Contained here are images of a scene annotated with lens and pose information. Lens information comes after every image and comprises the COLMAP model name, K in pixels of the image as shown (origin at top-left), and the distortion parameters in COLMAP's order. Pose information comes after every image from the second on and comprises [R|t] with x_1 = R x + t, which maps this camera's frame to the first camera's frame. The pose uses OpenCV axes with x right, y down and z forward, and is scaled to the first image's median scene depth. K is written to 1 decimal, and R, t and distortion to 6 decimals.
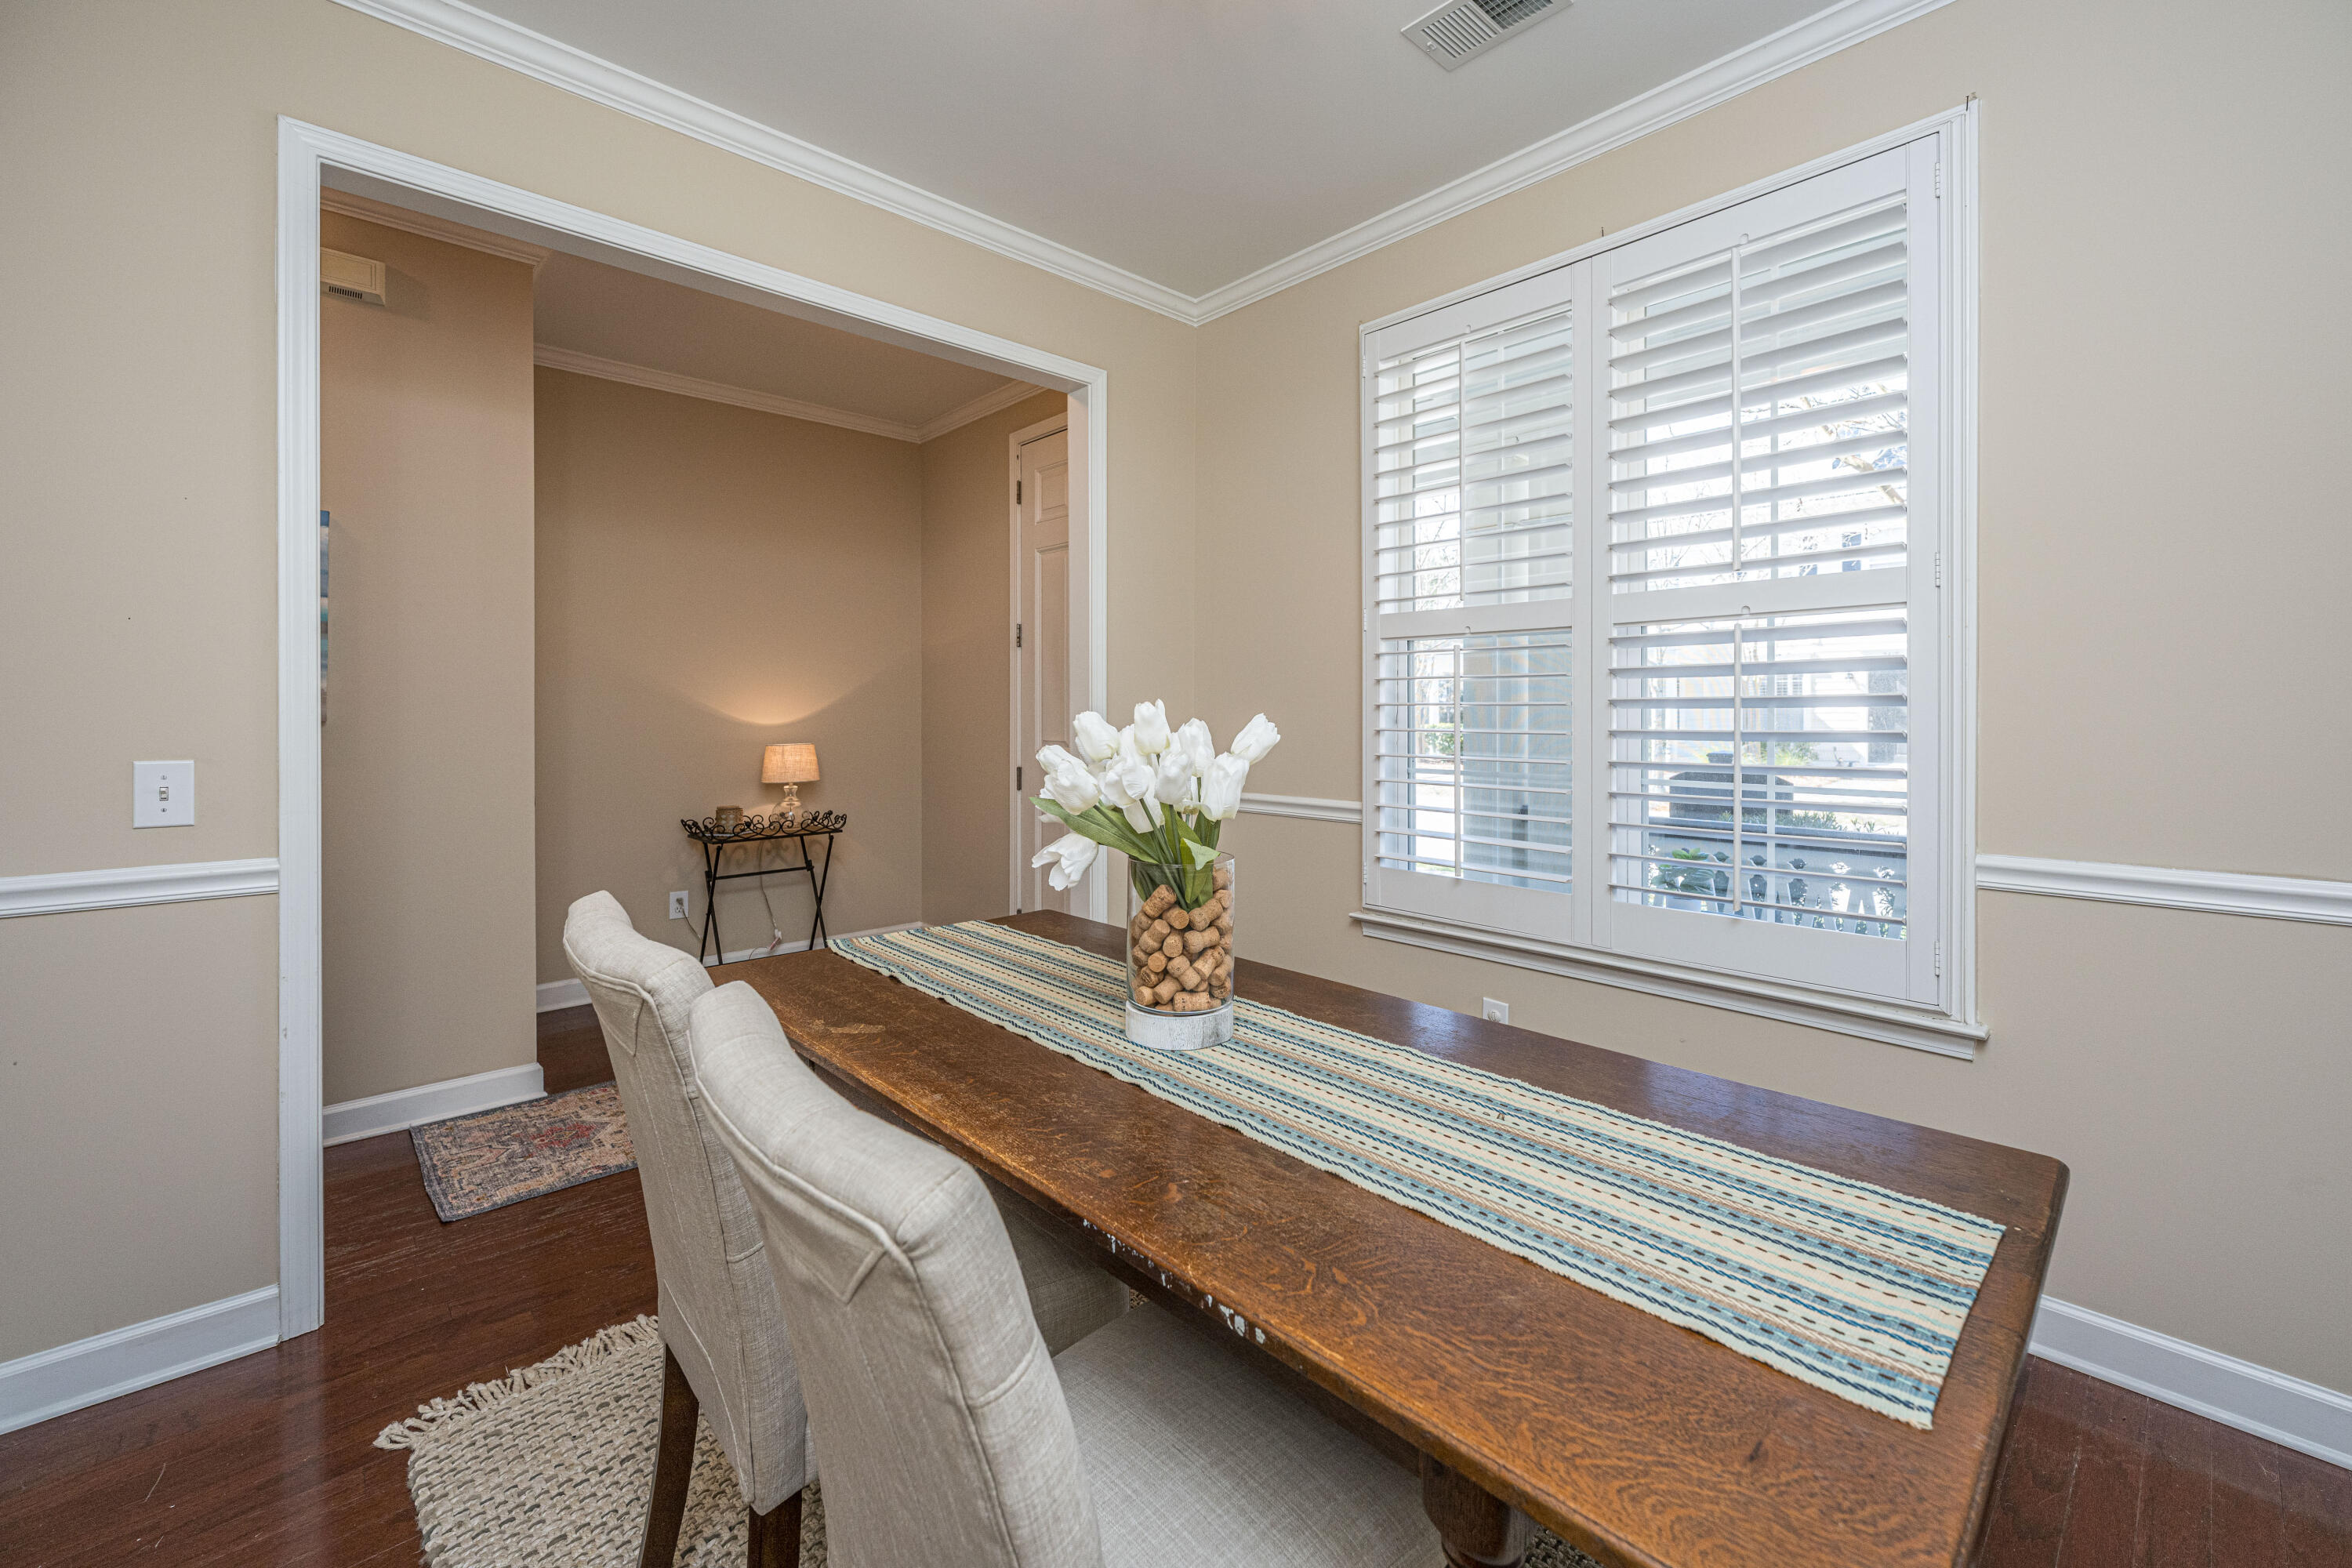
lens RADIAL K [[948.5, 0, 1173.7], [0, 948.5, 716.3], [0, 0, 1]] dist [-0.000234, 0.000249]
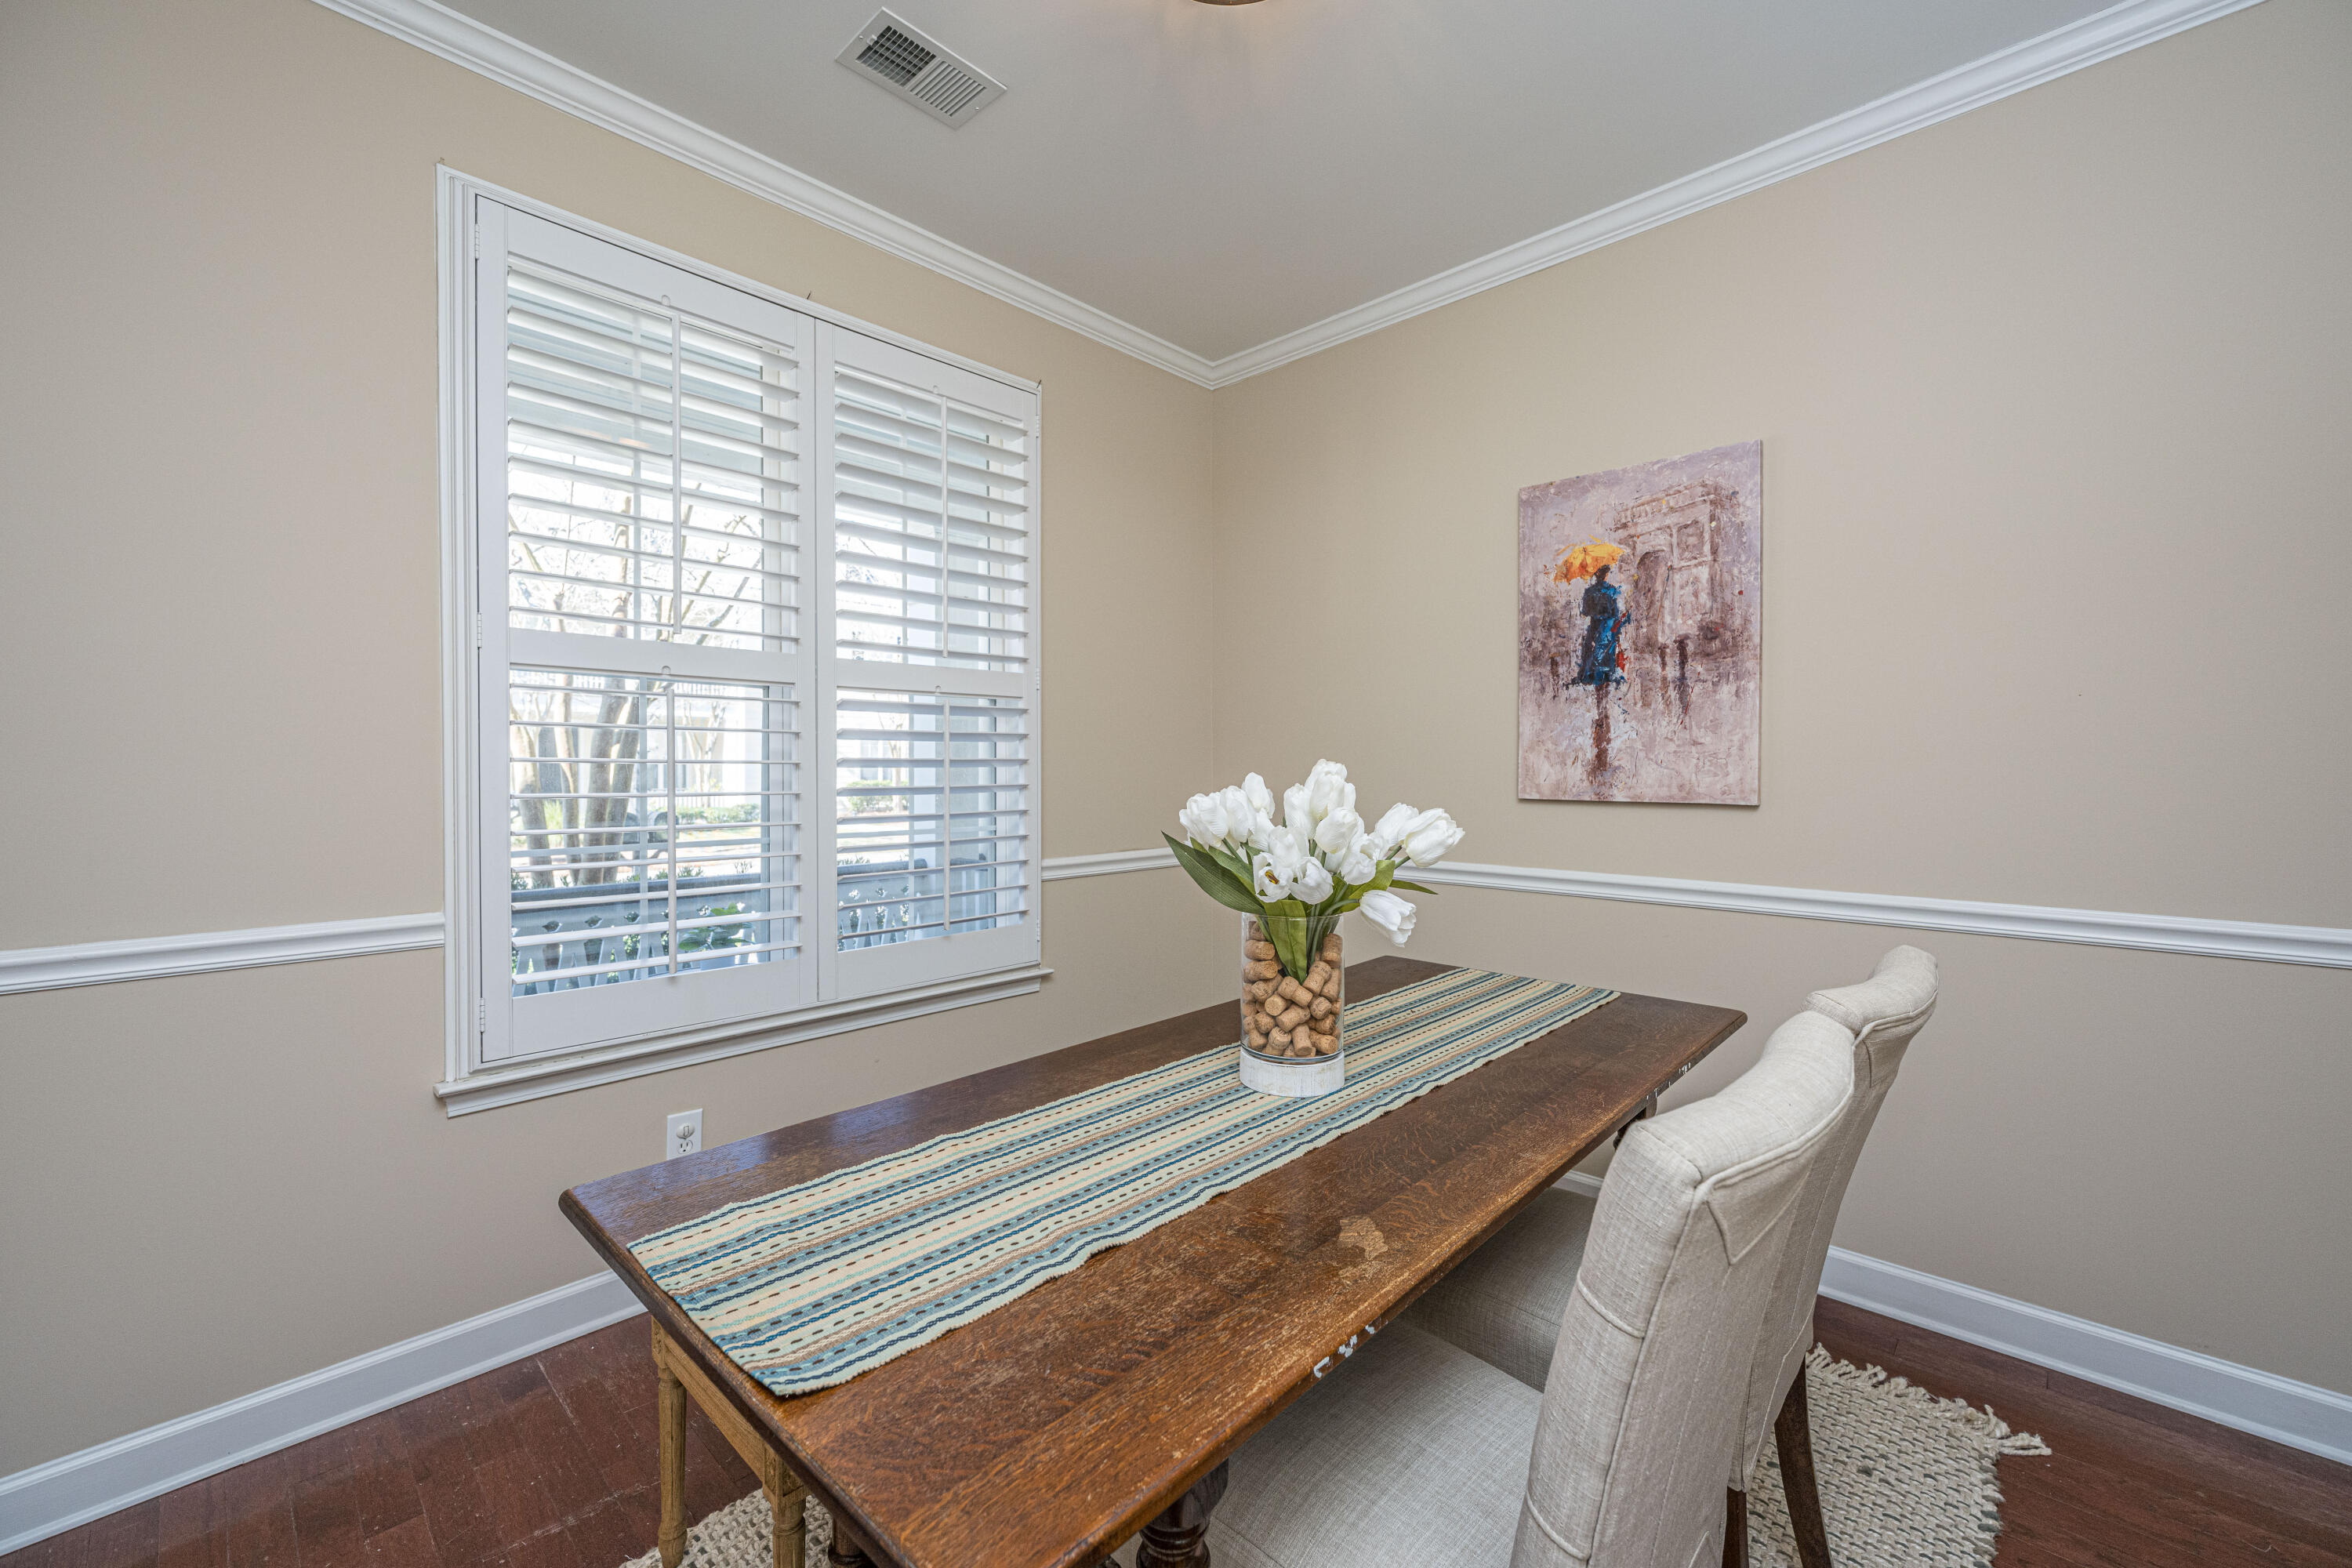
lens RADIAL K [[948.5, 0, 1170.6], [0, 948.5, 775.6], [0, 0, 1]] dist [-0.000234, 0.000249]
pose [[-0.056449, -0.007323, 0.998379, -0.620474], [0.004588, 0.999961, 0.007594, -0.006182], [-0.998395, 0.005009, -0.056414, 0.720969]]
